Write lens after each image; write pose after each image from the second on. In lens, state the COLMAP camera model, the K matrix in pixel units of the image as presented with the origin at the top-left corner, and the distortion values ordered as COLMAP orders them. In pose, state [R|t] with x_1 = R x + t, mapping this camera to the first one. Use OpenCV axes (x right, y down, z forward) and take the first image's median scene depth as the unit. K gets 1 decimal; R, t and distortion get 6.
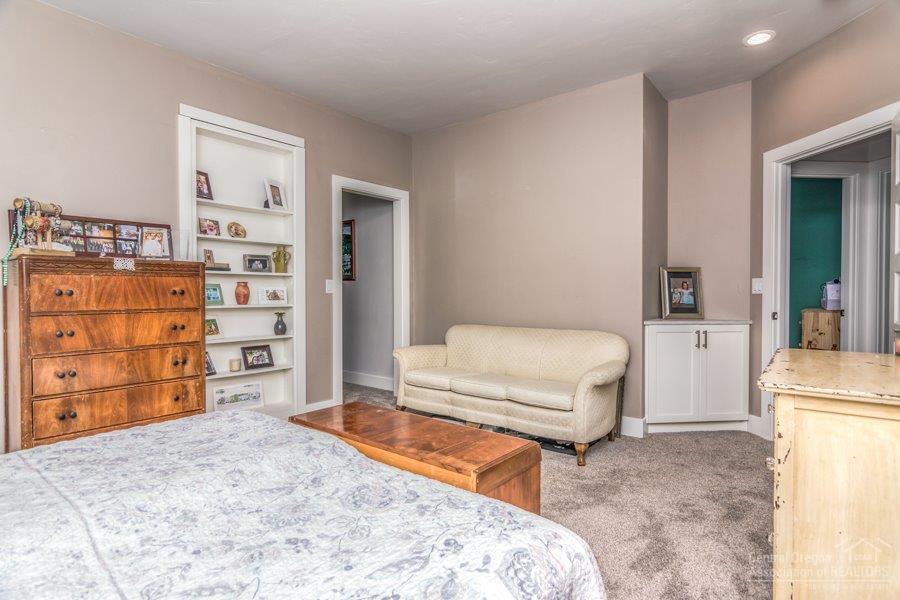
lens RADIAL K [[474.8, 0, 451.9], [0, 474.8, 300.1], [0, 0, 1]] dist [0.001115, 0.000831]
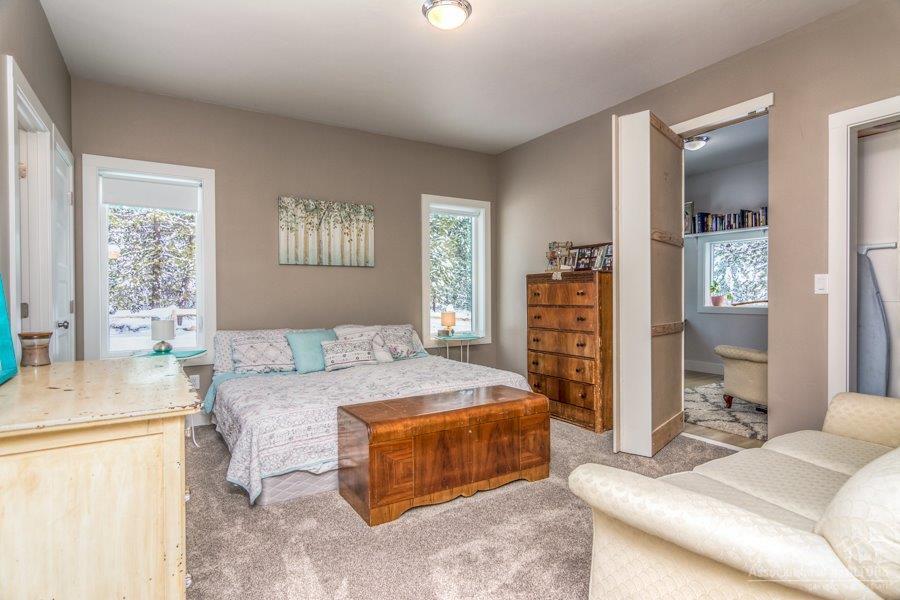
lens RADIAL K [[474.8, 0, 451.9], [0, 474.8, 300.1], [0, 0, 1]] dist [0.001115, 0.000831]
pose [[-0.331512, 0.009373, -0.943404, 0.843312], [-0.012532, 0.999819, 0.014337, -0.012679], [0.943368, 0.016575, -0.331334, 1.113721]]
